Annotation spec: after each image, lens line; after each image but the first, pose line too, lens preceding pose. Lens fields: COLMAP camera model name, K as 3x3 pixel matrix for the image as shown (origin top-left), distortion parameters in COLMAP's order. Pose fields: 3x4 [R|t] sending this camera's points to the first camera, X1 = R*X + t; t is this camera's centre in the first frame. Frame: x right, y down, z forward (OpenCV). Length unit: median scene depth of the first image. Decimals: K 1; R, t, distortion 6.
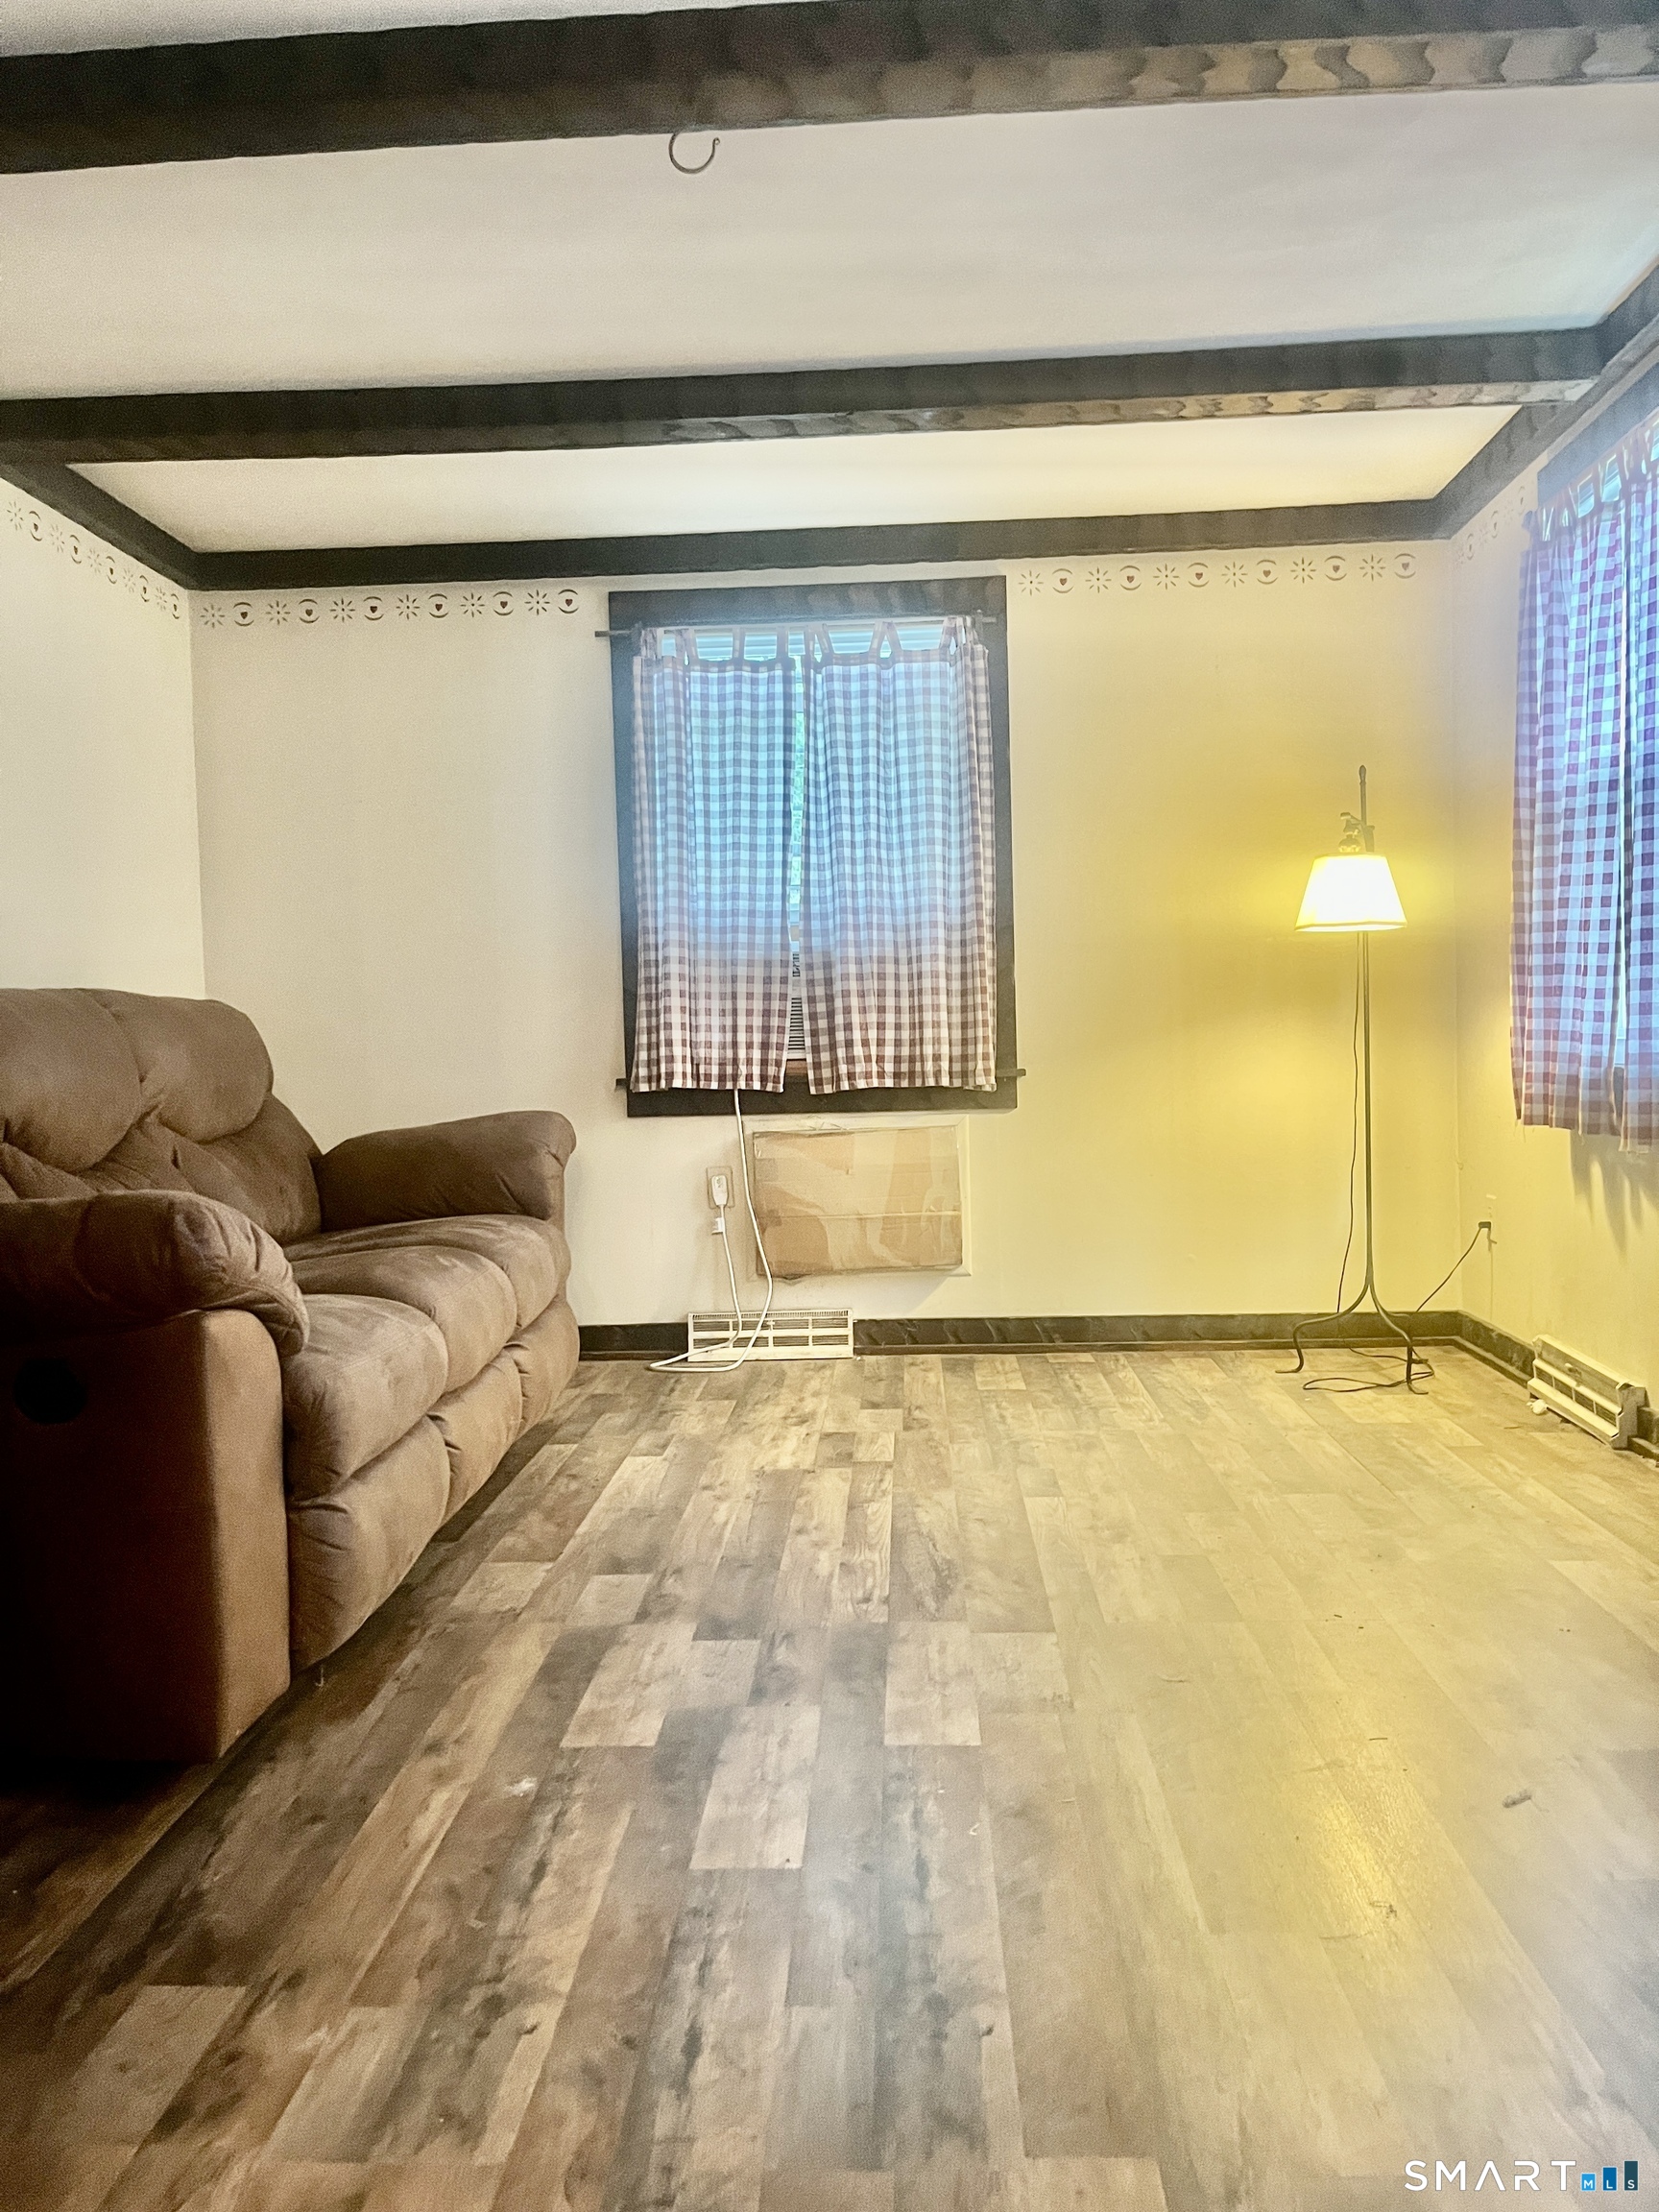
lens RADIAL K [[1671.2, 0, 829.5], [0, 1671.2, 1106.0], [0, 0, 1]] dist [-0.013569, -0.006976]
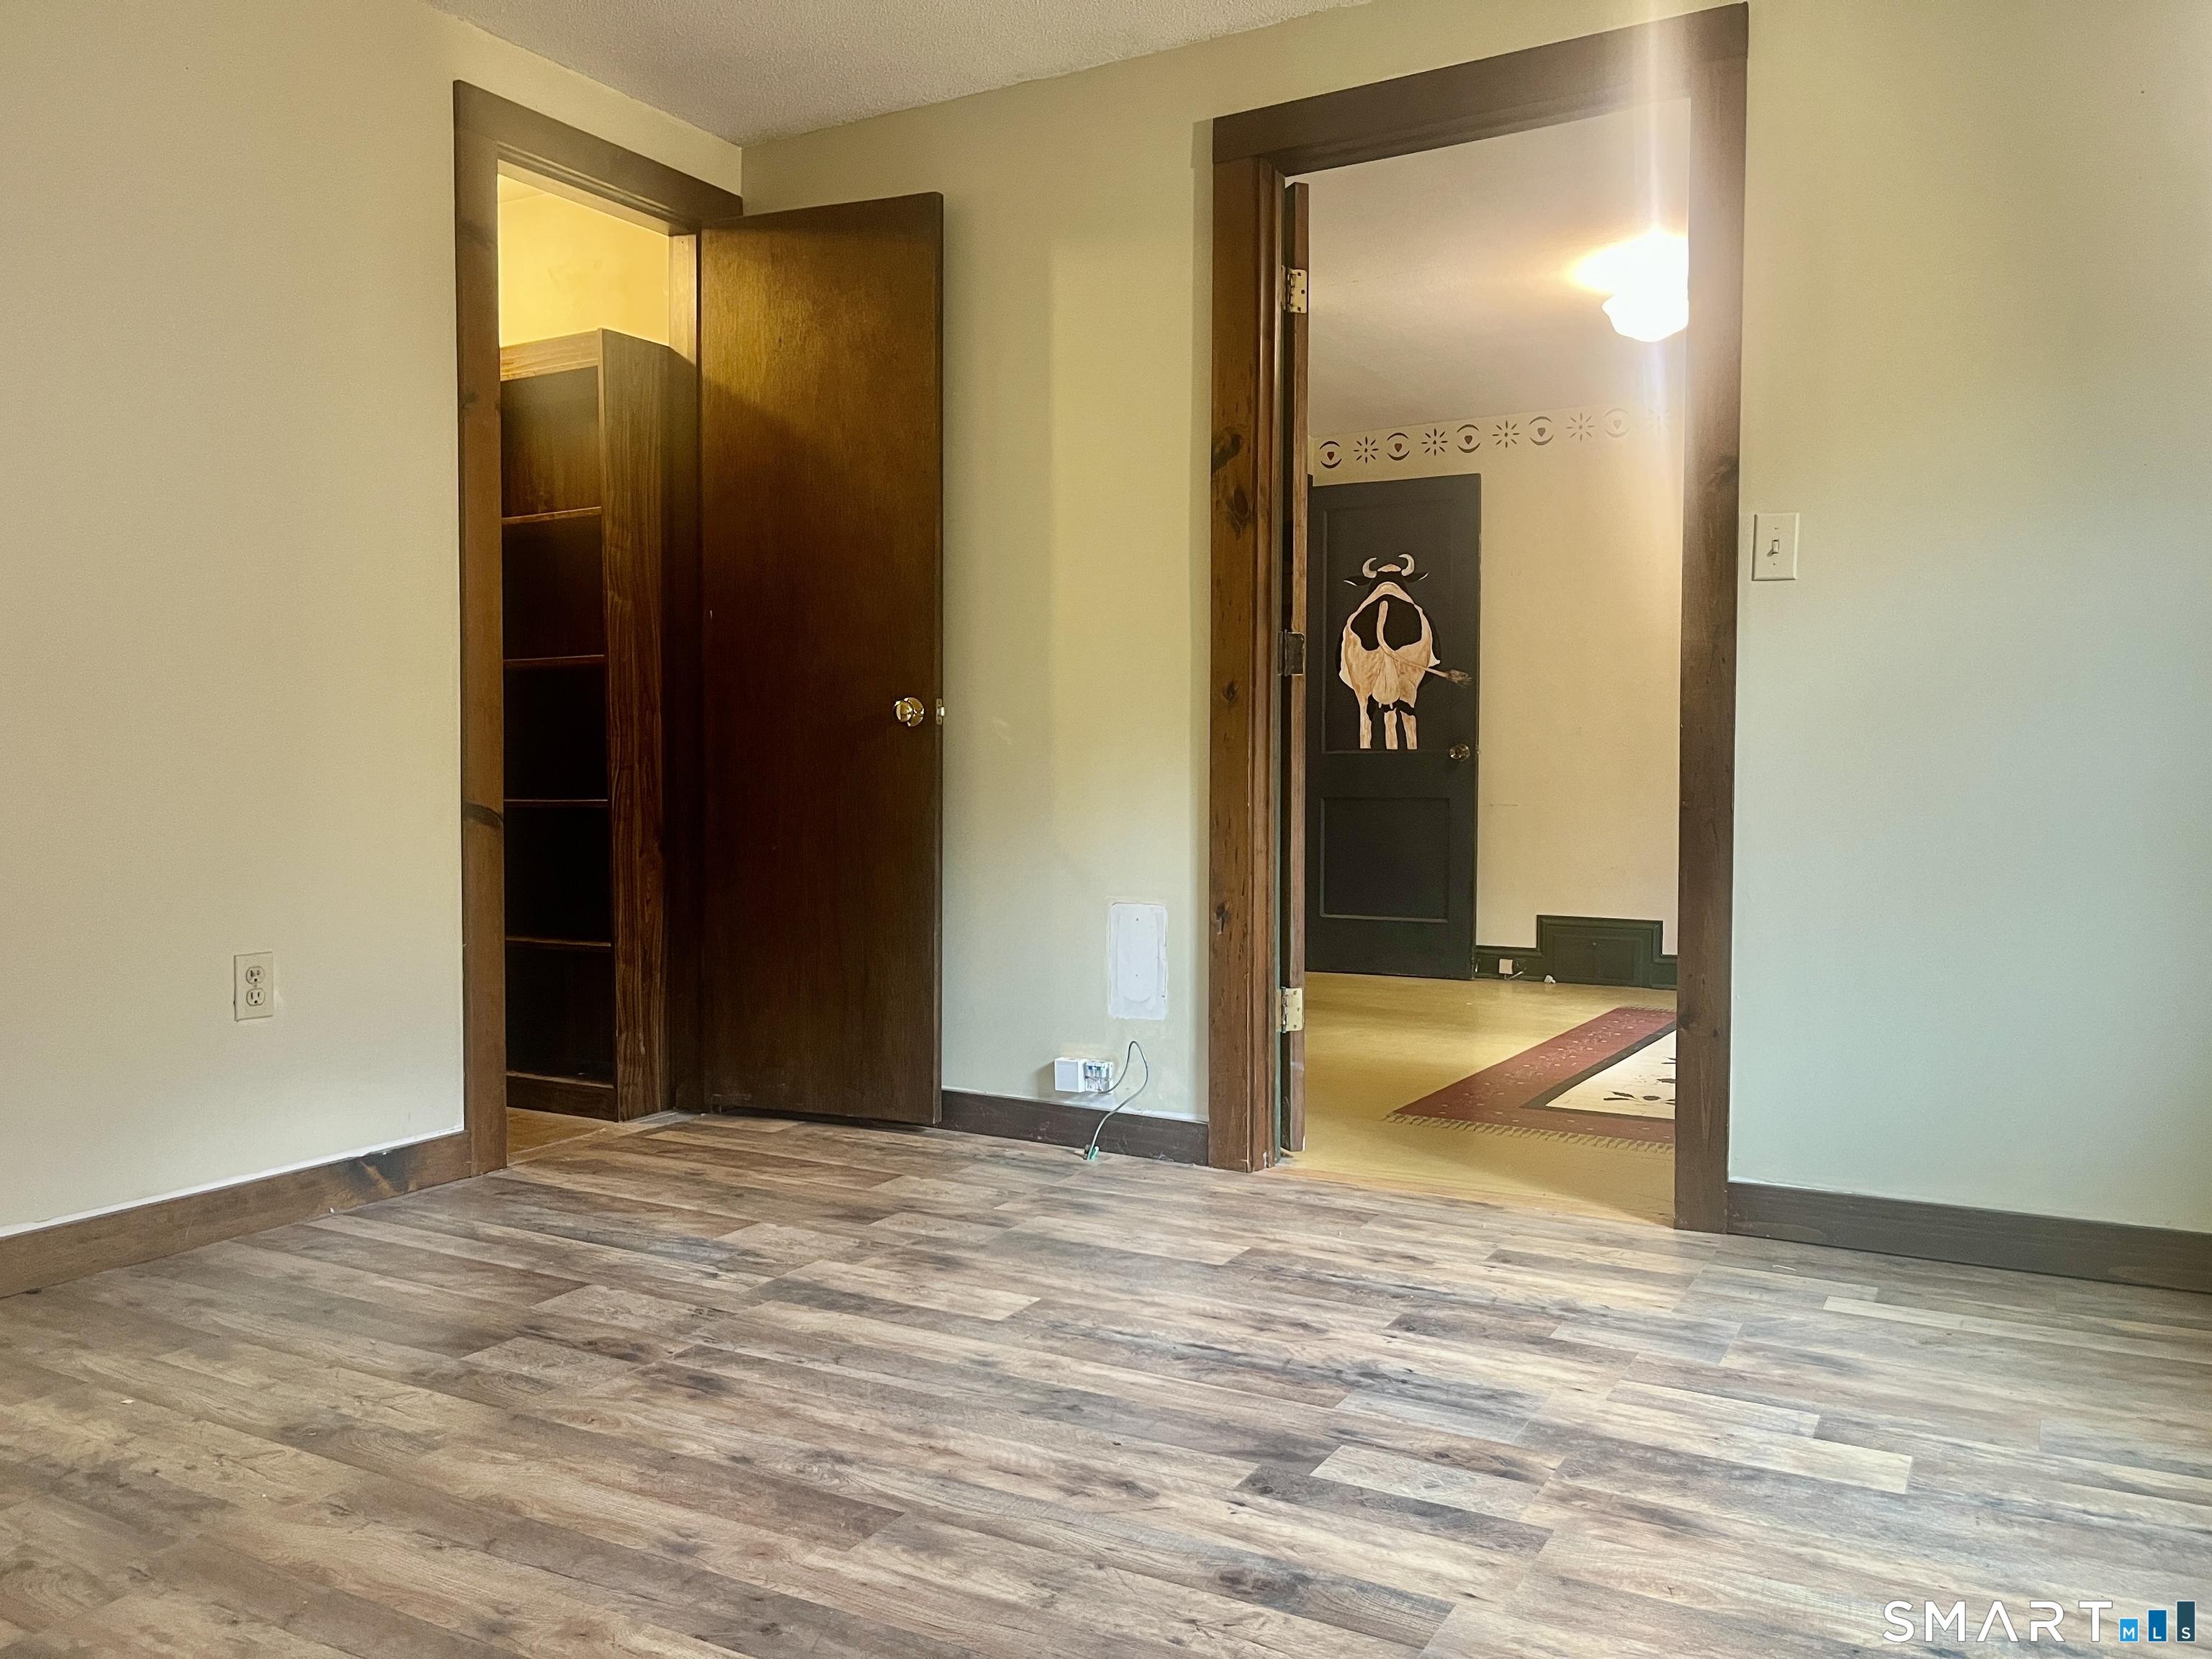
lens RADIAL K [[1671.2, 0, 1106.0], [0, 1671.2, 829.5], [0, 0, 1]] dist [-0.013569, -0.006976]
pose [[0.451403, -0.000338, 0.892320, -0.889076], [0.037532, 0.999122, -0.018608, 0.052884], [-0.891531, 0.041890, 0.451019, 0.336628]]
